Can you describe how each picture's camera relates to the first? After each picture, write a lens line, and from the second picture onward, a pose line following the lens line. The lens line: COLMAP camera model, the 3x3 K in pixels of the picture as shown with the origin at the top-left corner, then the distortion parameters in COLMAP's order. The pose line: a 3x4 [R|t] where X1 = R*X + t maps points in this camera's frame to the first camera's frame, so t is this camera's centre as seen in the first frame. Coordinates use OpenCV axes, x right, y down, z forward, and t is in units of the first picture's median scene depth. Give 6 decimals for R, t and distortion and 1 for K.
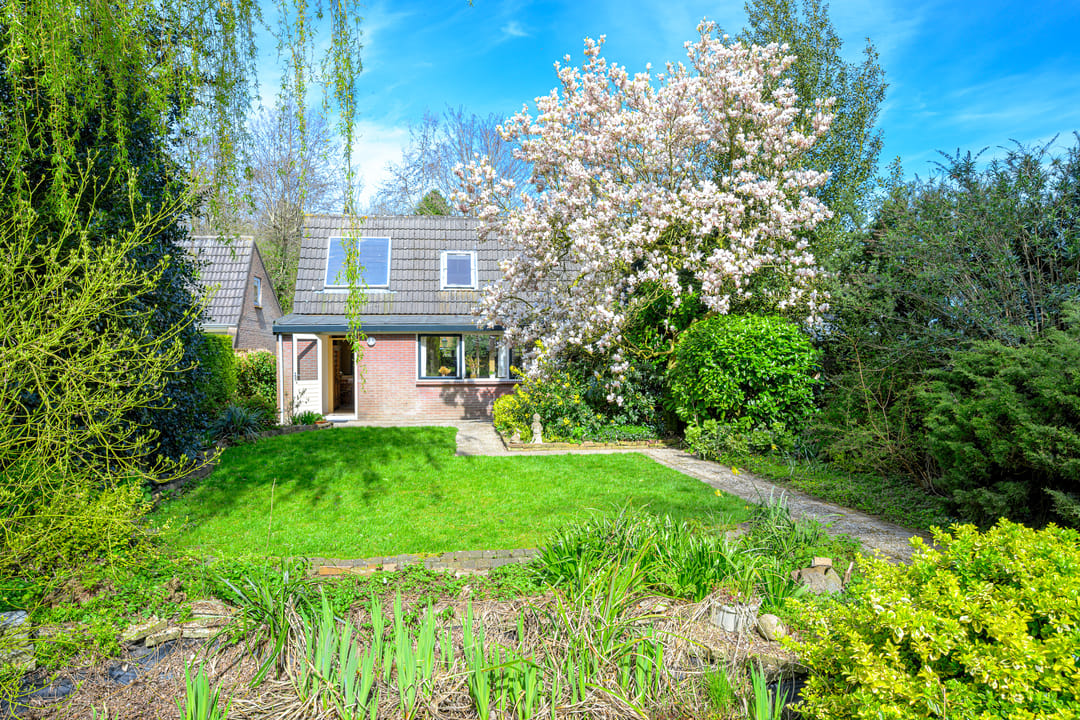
lens RADIAL K [[727.6, 0, 529.5], [0, 727.6, 360.5], [0, 0, 1]] dist [-0.007960, 0.008149]
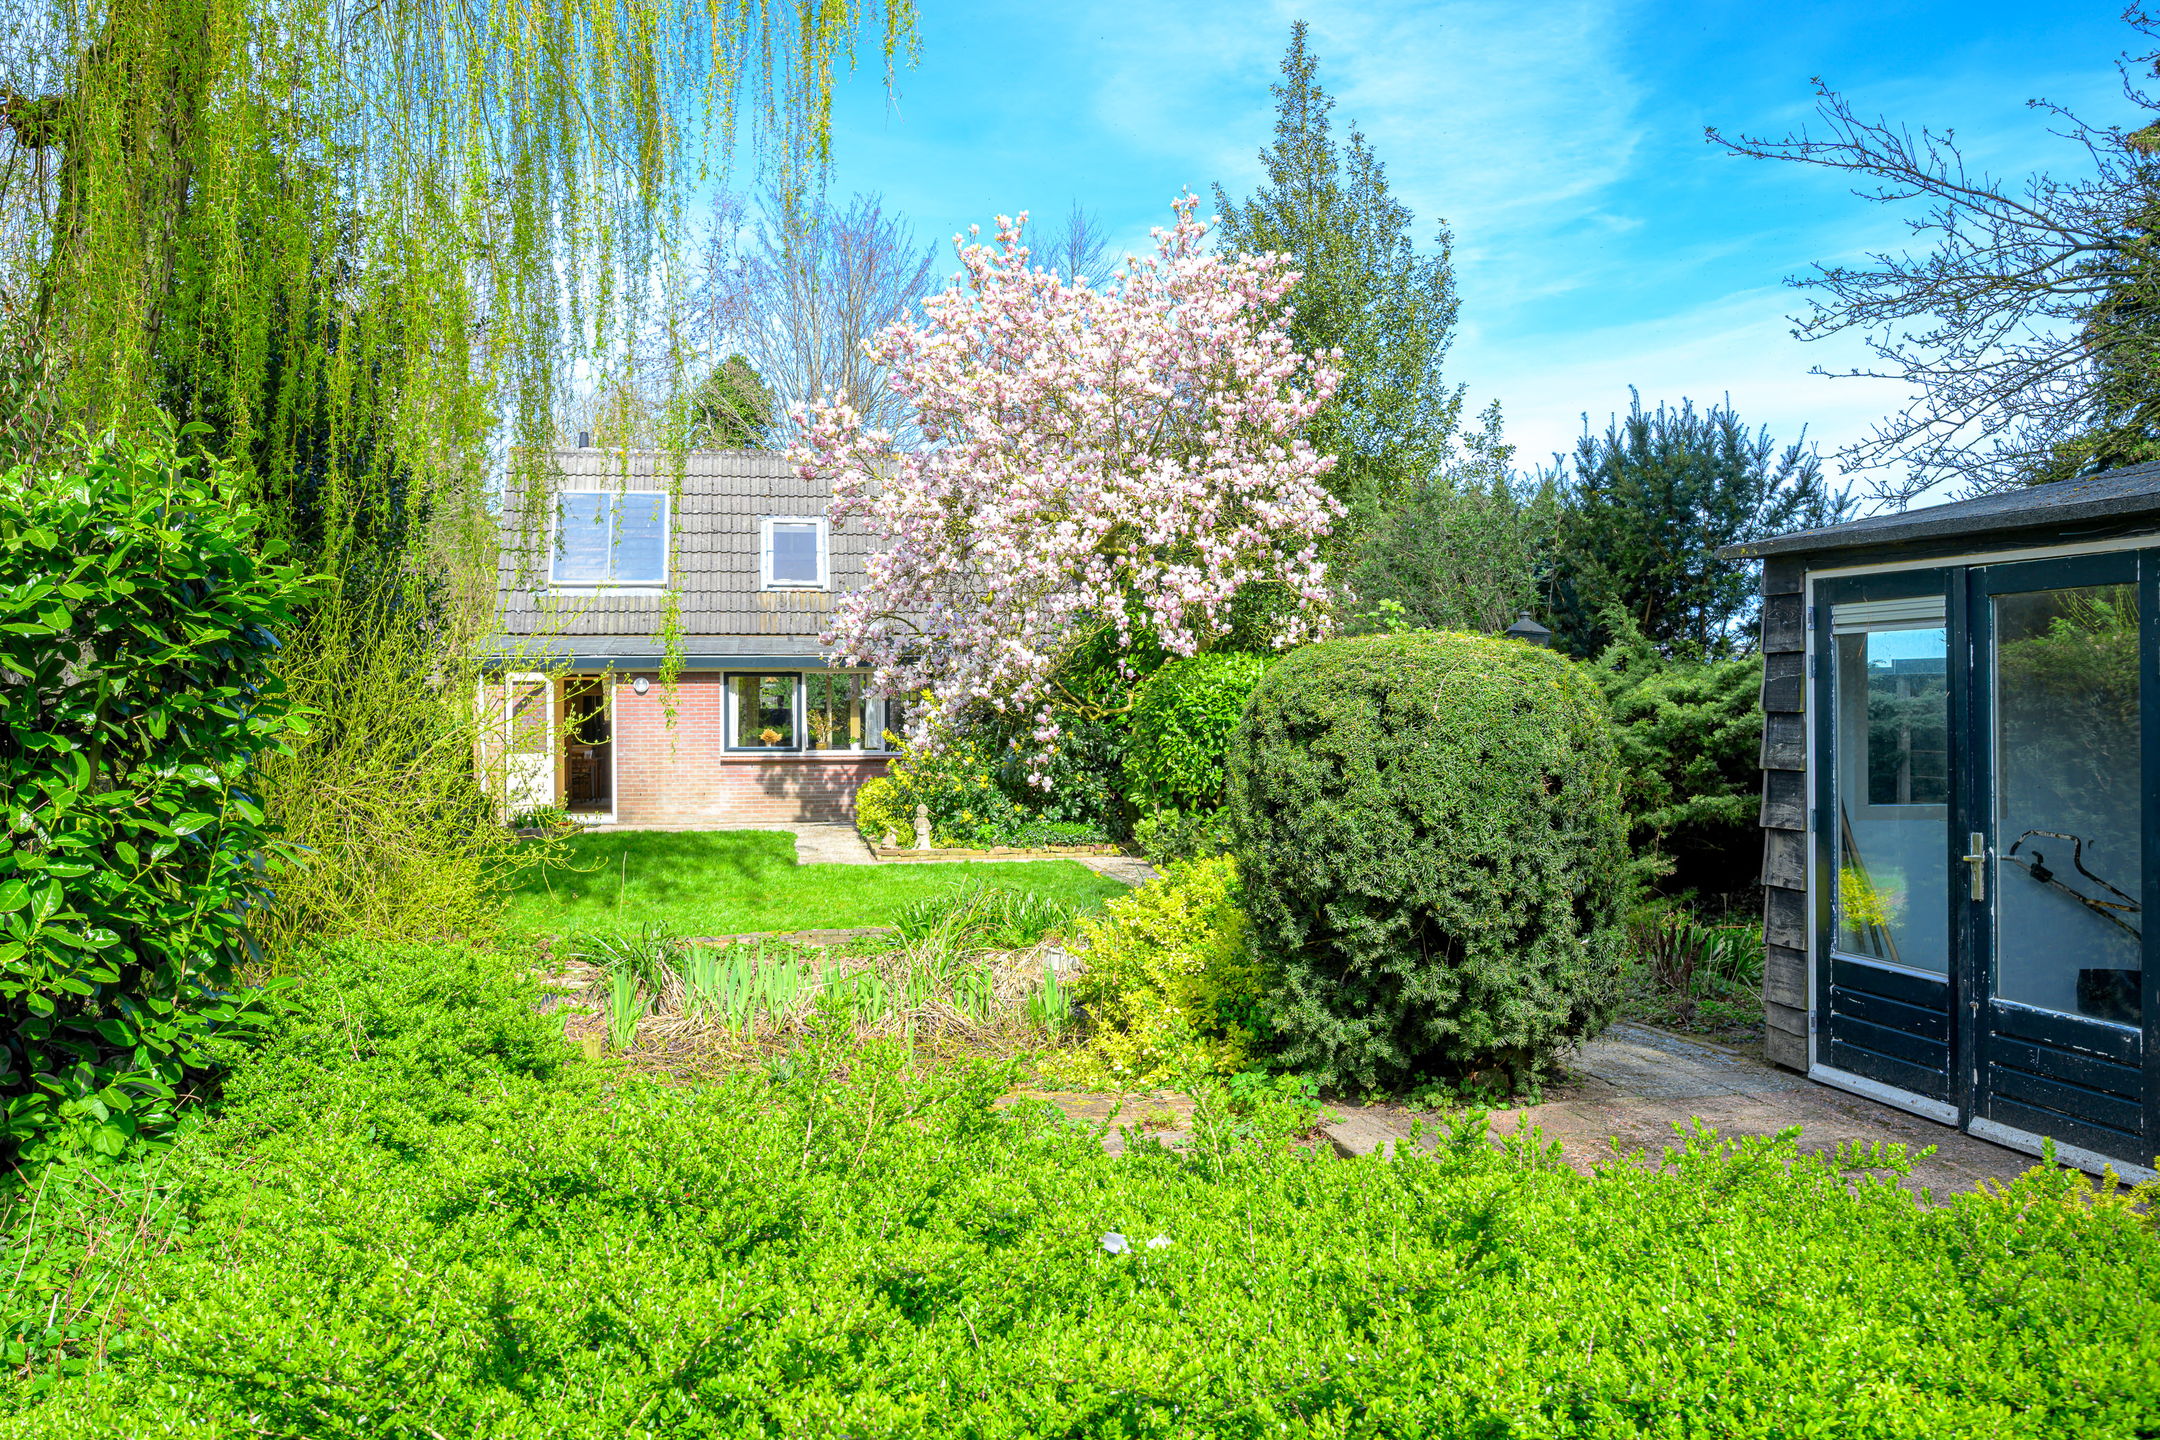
lens RADIAL K [[1835.3, 0, 1045.1], [0, 1835.3, 712.0], [0, 0, 1]] dist [0.005591, 0.015721]
pose [[0.998835, 0.000091, 0.048261, 0.040293], [-0.000300, 0.999991, 0.004332, -0.016133], [-0.048260, -0.004342, 0.998825, -0.635285]]
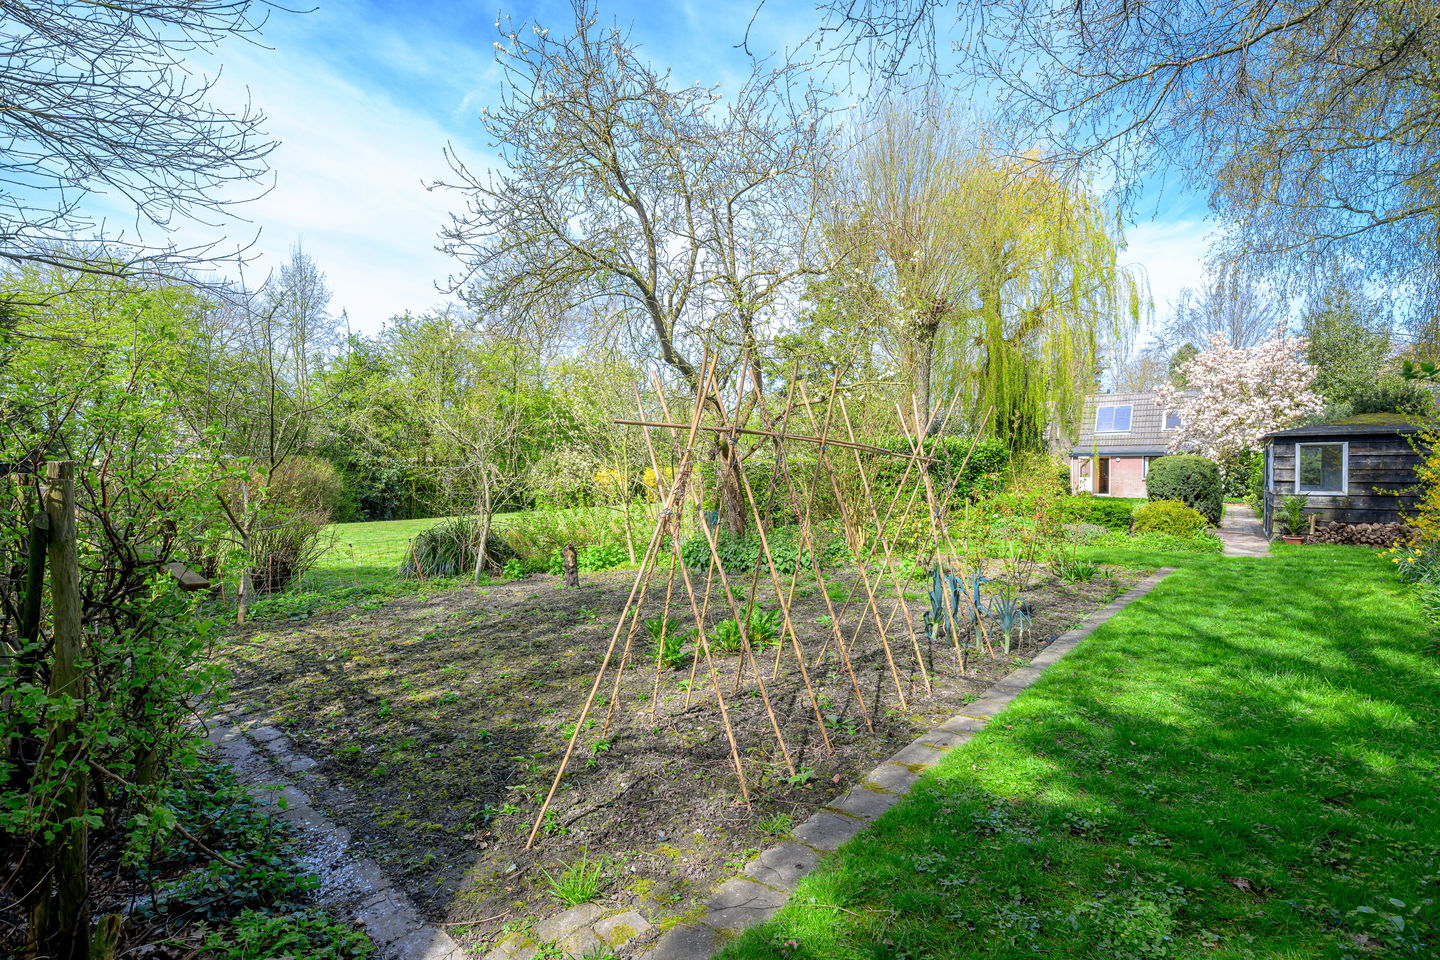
lens RADIAL K [[742.5, 0, 712.2], [0, 742.5, 485.9], [0, 0, 1]] dist [0.023041, -0.000026]
pose [[0.724609, 0.022839, -0.688782, 0.600602], [-0.001647, 0.999505, 0.031409, -0.022674], [0.689158, -0.021624, 0.724288, -1.960200]]
